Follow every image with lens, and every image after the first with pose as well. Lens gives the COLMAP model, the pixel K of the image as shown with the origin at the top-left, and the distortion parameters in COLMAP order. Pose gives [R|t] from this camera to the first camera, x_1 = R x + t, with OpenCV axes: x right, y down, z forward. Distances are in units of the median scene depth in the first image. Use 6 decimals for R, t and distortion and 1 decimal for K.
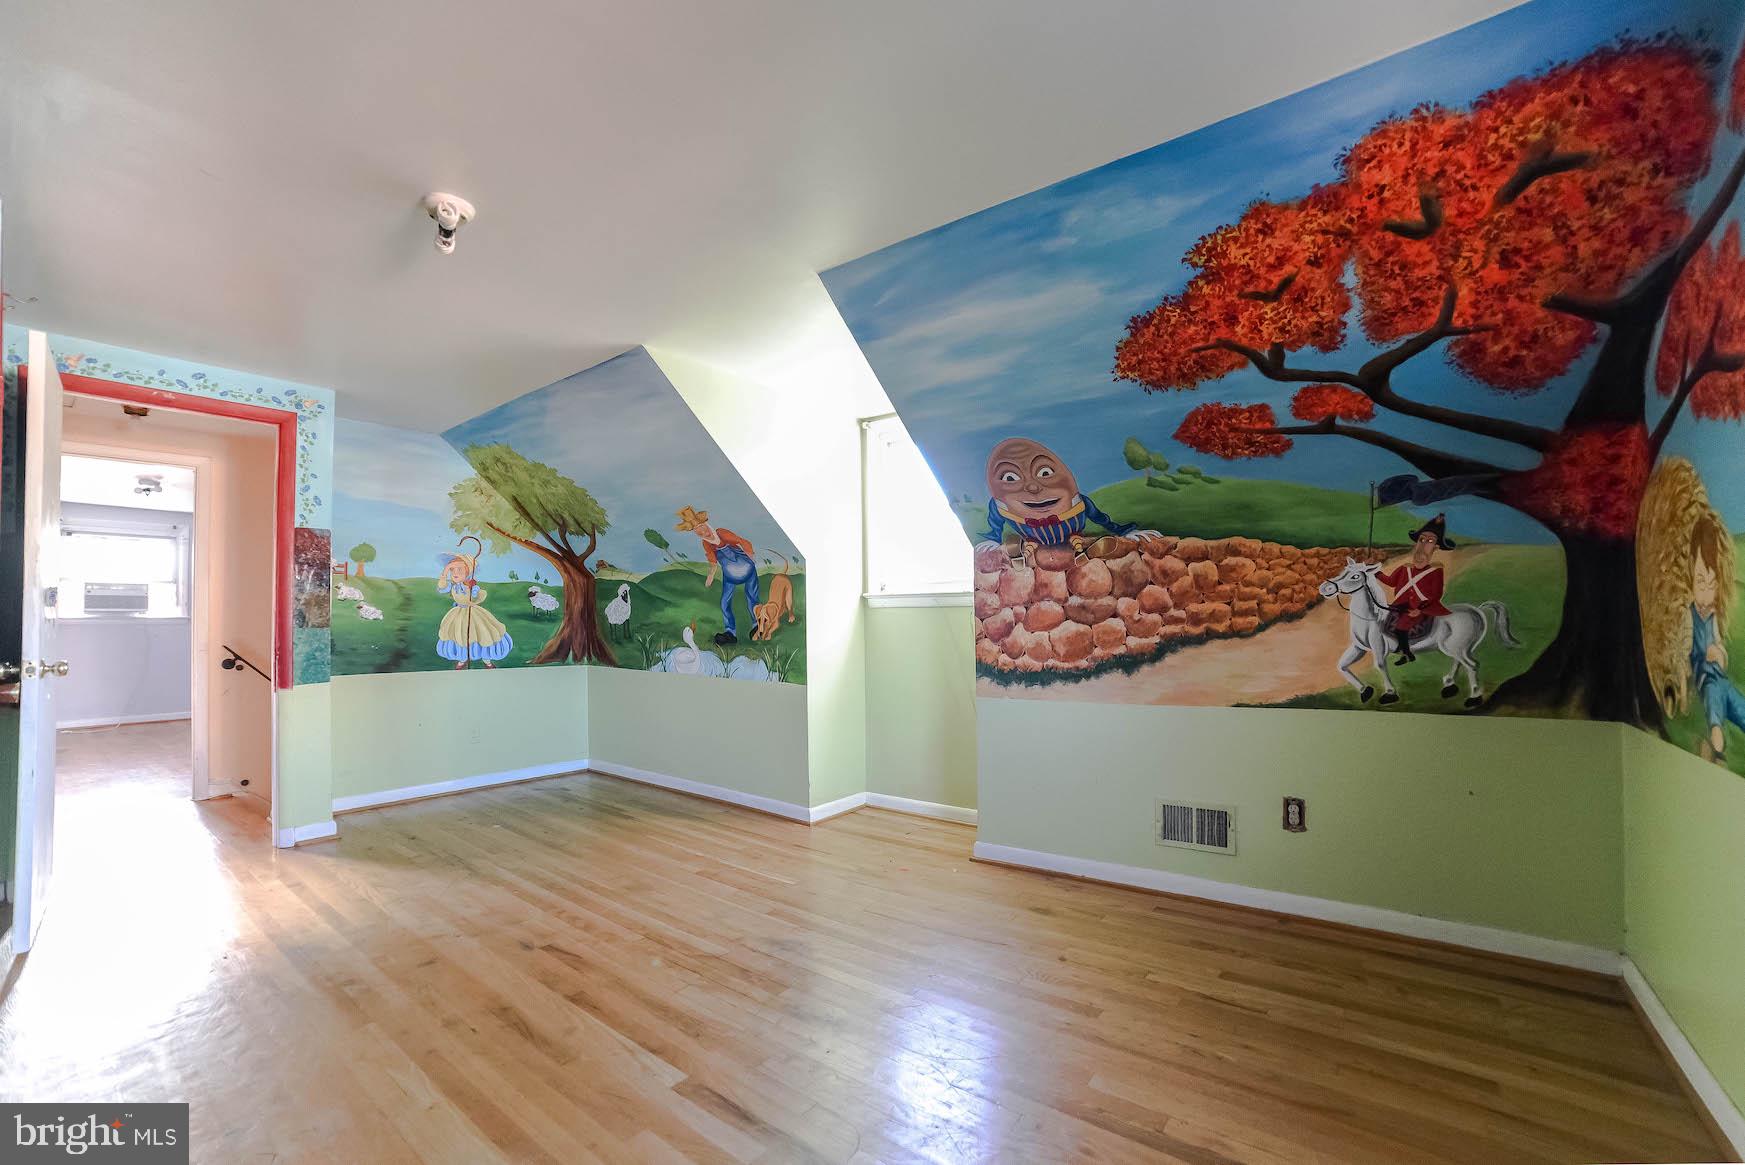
lens RADIAL K [[735.8, 0, 873.5], [0, 735.8, 591.6], [0, 0, 1]] dist [-0.070365, -0.000013]
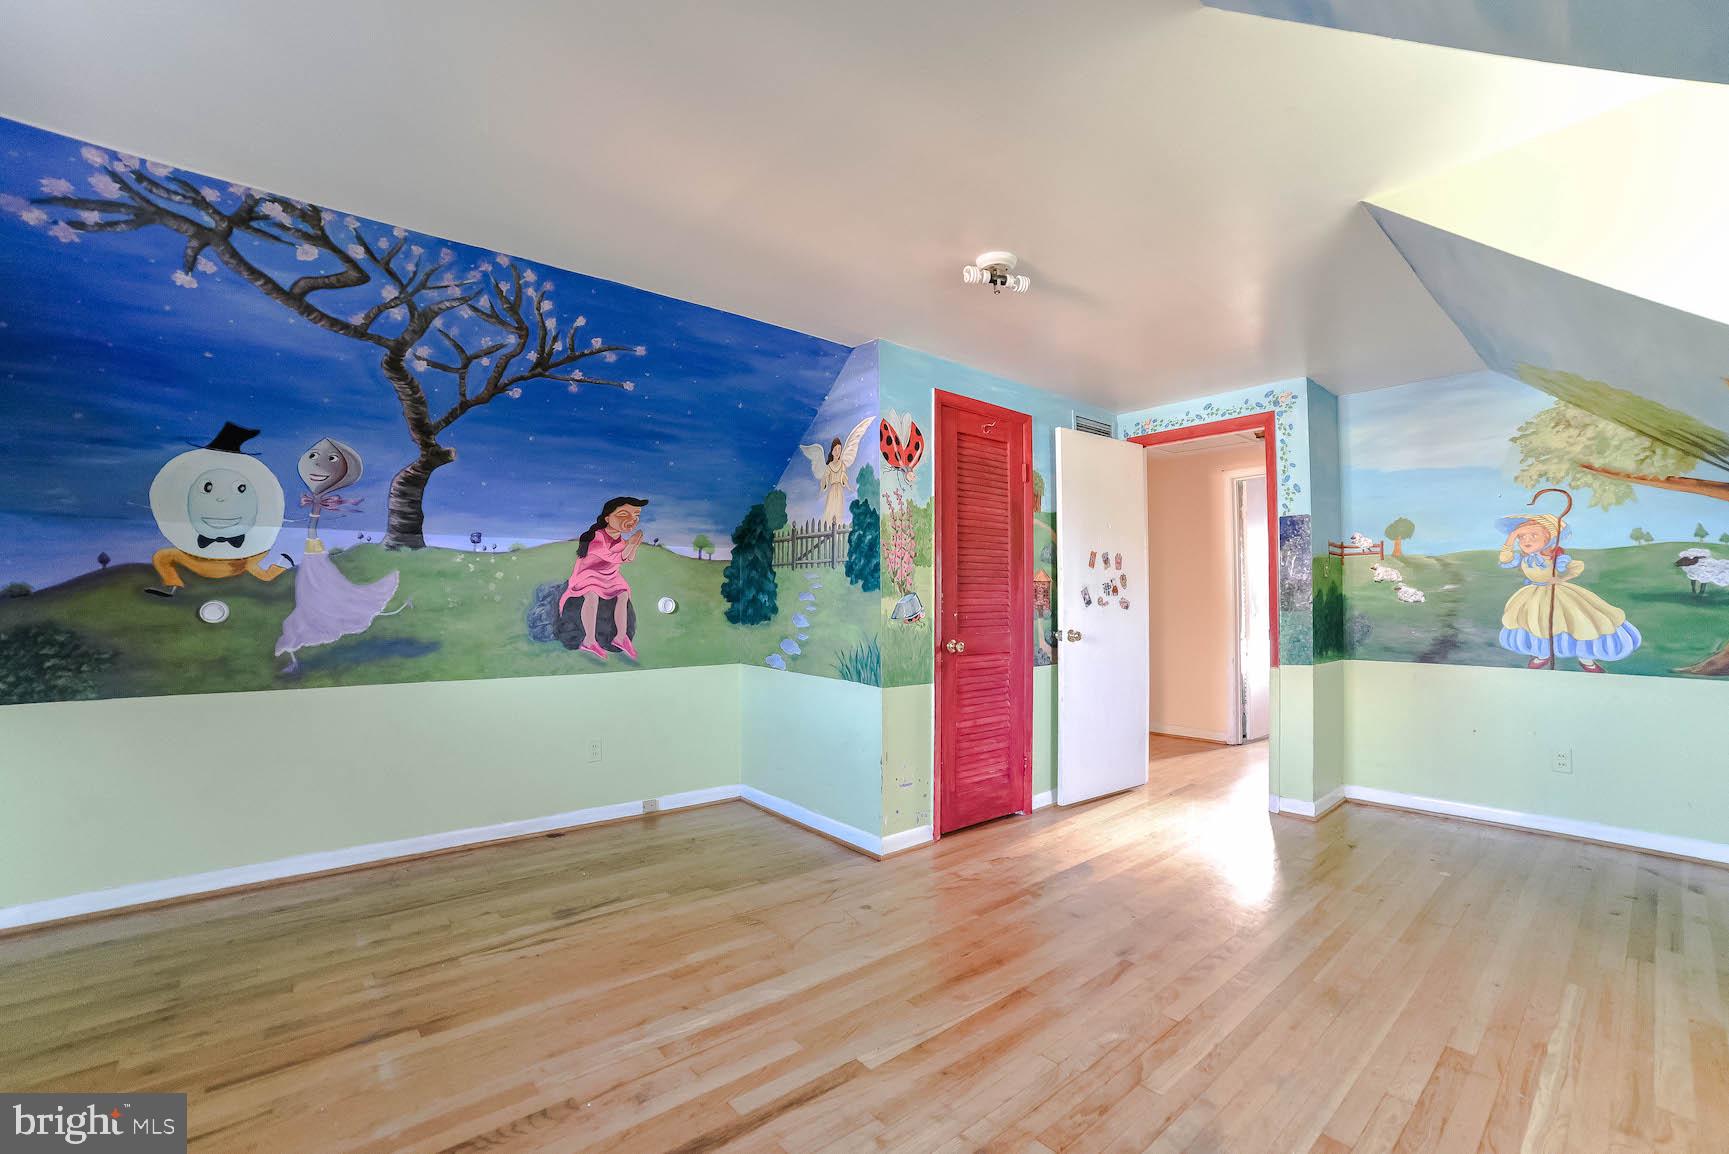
lens RADIAL K [[701.4, 0, 864.5], [0, 701.4, 577.0], [0, 0, 1]] dist [-0.015619, 0.000166]
pose [[-0.187623, -0.023861, -0.981951, 0.292250], [0.044282, 0.998483, -0.032723, 0.005755], [0.981242, -0.049622, -0.186282, 0.489225]]
